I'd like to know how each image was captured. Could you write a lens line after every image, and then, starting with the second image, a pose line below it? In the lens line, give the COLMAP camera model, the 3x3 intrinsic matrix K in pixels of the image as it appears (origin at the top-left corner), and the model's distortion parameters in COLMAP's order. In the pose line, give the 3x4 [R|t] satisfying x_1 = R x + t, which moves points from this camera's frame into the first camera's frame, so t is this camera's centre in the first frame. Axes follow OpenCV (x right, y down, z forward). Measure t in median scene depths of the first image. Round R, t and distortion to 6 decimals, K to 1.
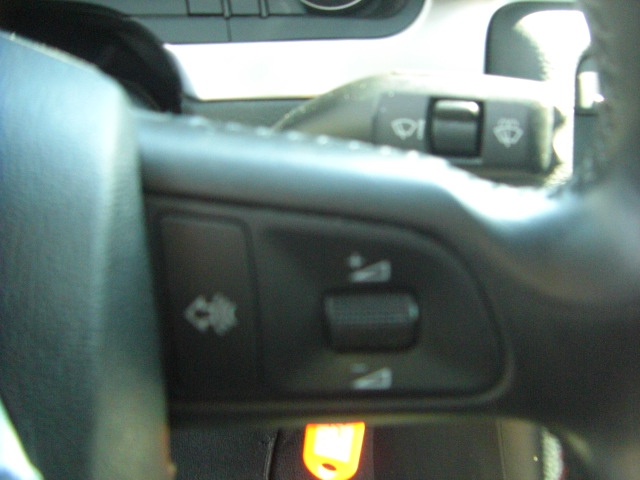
lens RADIAL K [[733.9, 0, 365.9], [0, 733.9, 239.5], [0, 0, 1]] dist [-0.187017, 0.137091]
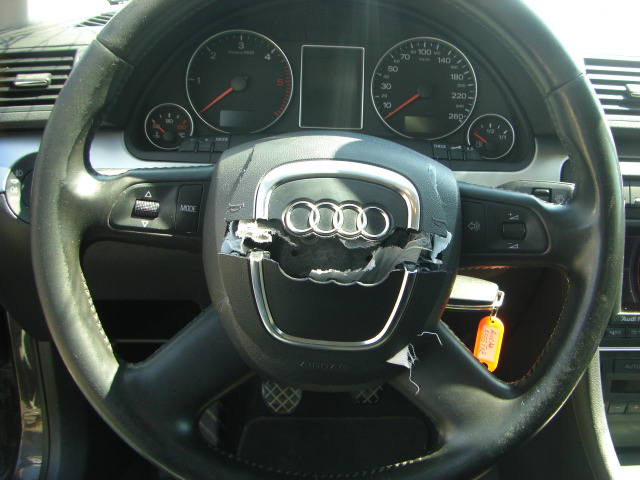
lens RADIAL K [[773.3, 0, 320.0], [0, 773.3, 240.0], [0, 0, 1]] dist [-0.190960, 0.085816]
pose [[0.977116, 0.038143, -0.209261, -0.136071], [-0.082736, 0.974473, -0.208702, 1.001795], [0.195959, 0.221239, 0.955329, -2.834446]]
